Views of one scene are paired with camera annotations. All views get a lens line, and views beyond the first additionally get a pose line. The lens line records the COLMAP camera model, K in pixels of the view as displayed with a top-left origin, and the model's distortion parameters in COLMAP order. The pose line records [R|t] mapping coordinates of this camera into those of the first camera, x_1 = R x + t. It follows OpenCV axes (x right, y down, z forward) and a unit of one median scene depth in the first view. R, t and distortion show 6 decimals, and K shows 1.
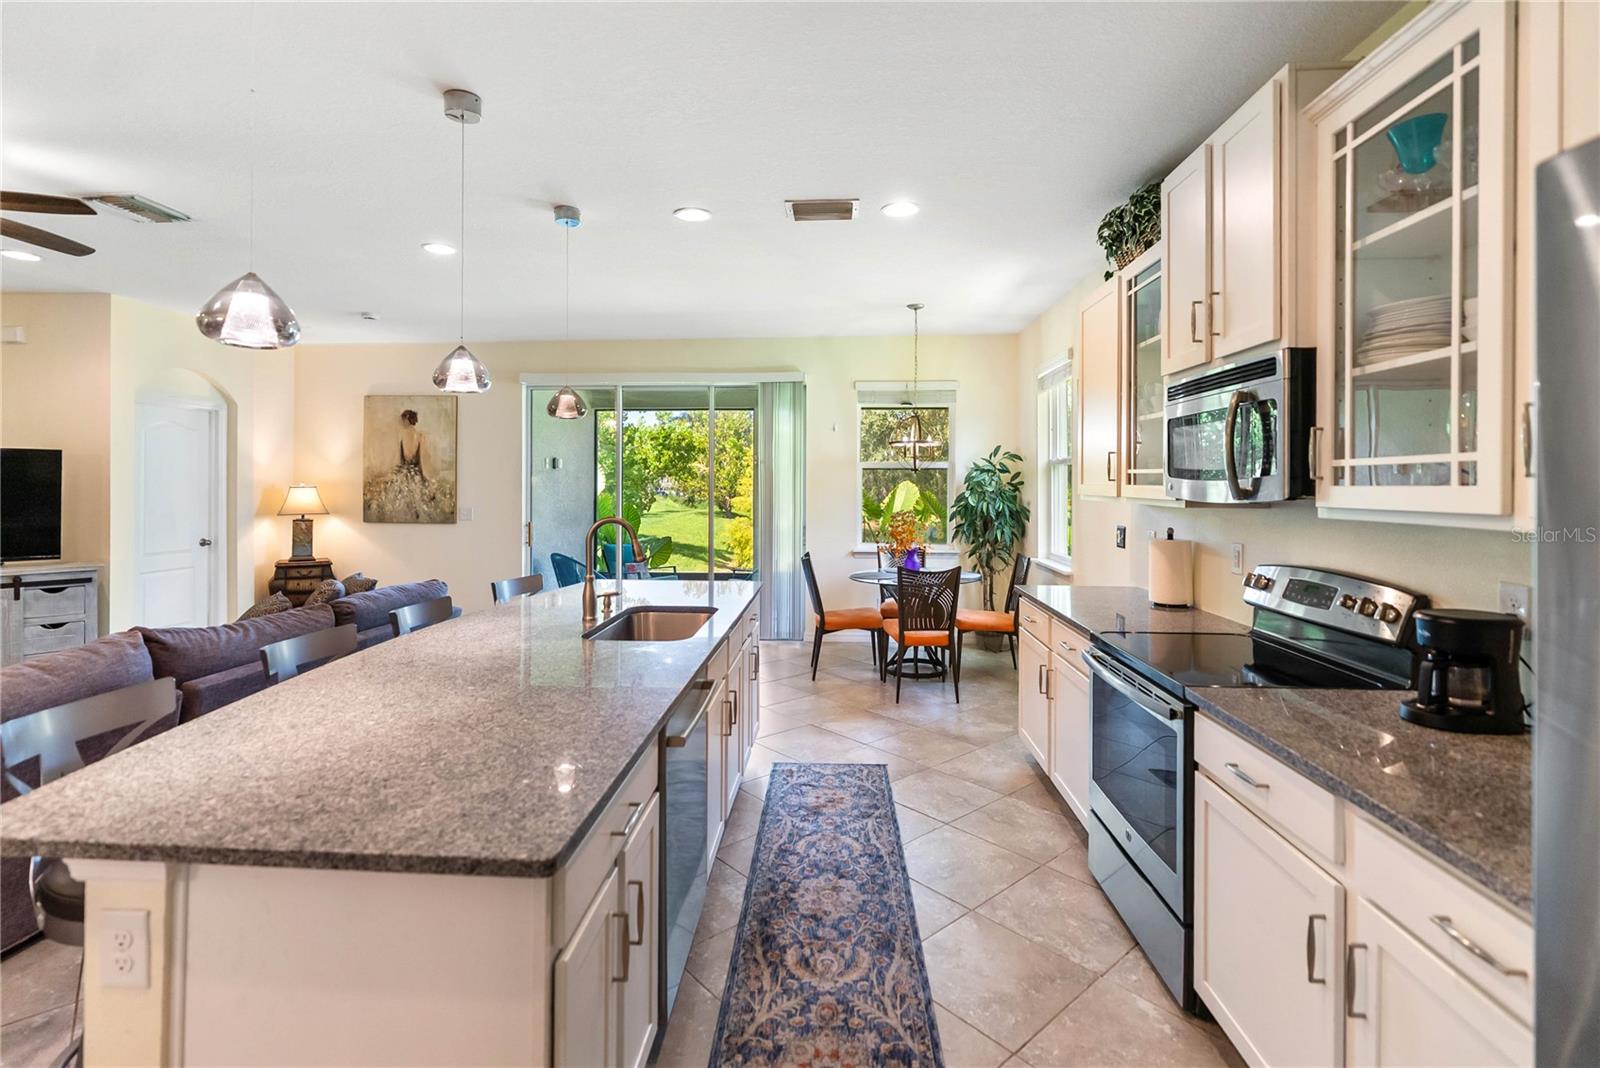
lens RADIAL K [[742.2, 0, 793.4], [0, 742.2, 482.4], [0, 0, 1]] dist [-0.003099, 0.001073]
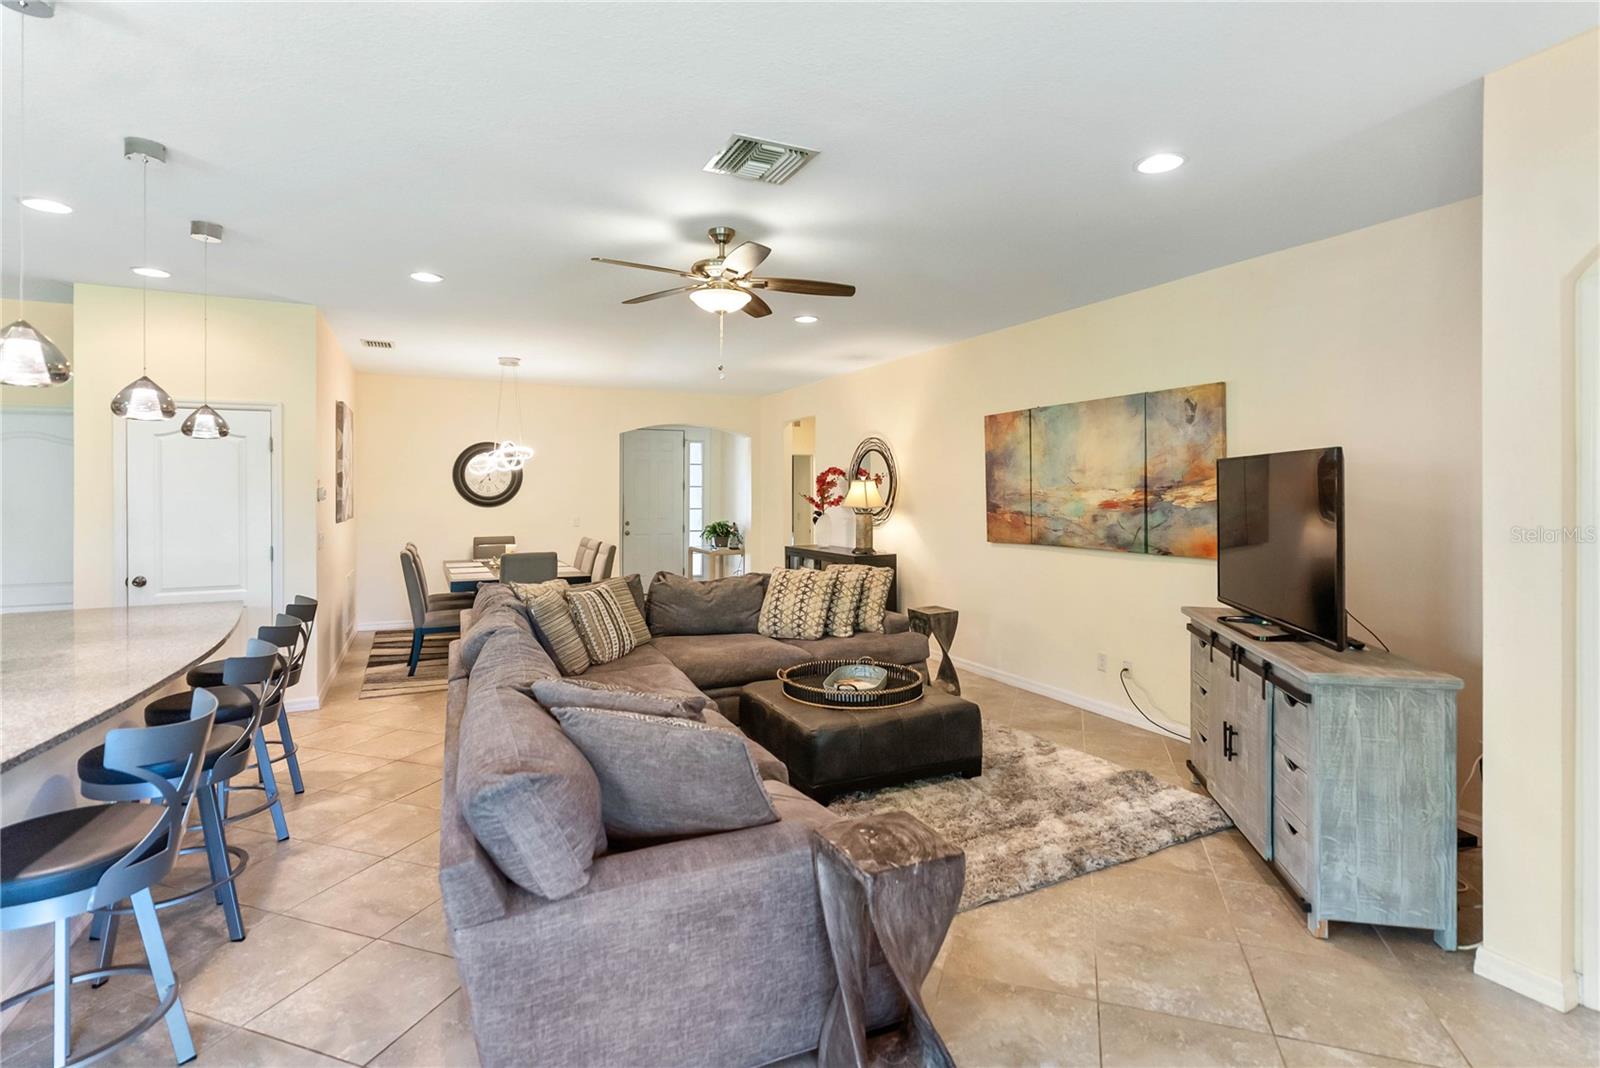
lens RADIAL K [[777.2, 0, 801.2], [0, 777.2, 491.3], [0, 0, 1]] dist [0.000836, 0.000718]
pose [[-0.867593, -0.004246, -0.497256, -0.645576], [-0.002661, 0.999989, -0.003896, -0.015231], [0.497267, -0.002057, -0.867595, 2.222592]]
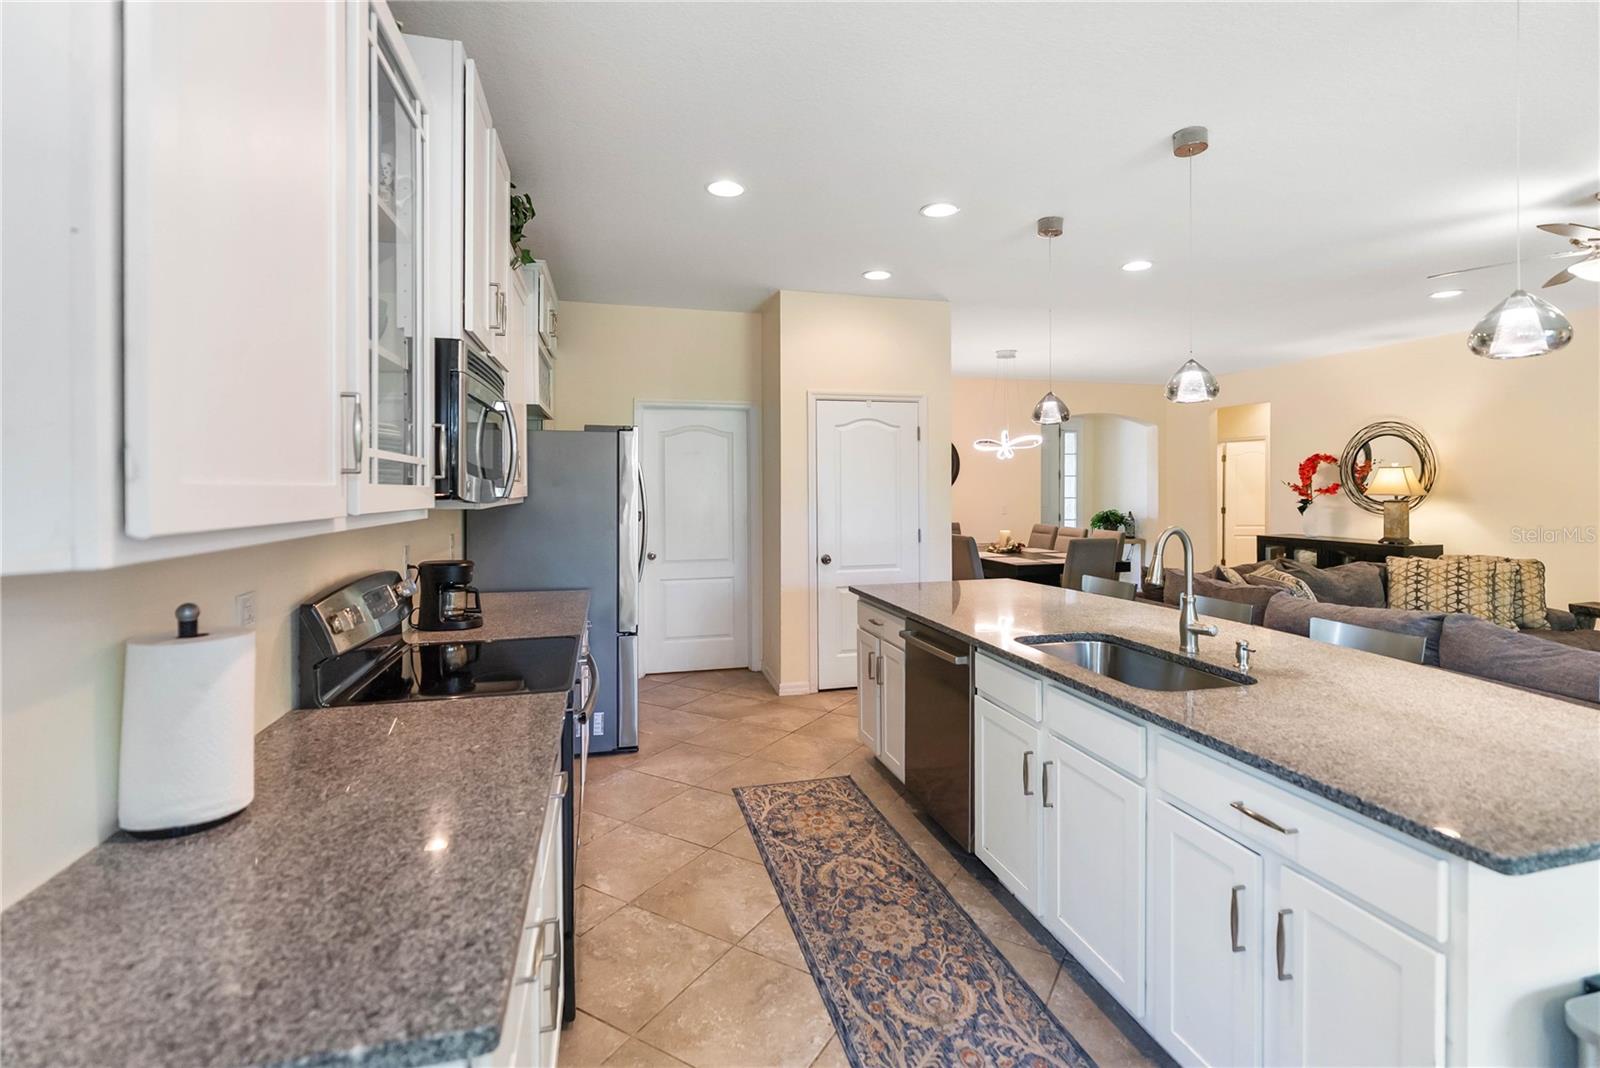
lens RADIAL K [[736.6, 0, 804.9], [0, 736.6, 492.4], [0, 0, 1]] dist [-0.001569, 0.001638]
pose [[-0.948994, 0.001500, -0.315292, 0.397382], [-0.001094, 0.999967, 0.008049, 0.004416], [0.315293, 0.007984, -0.948961, 1.684186]]
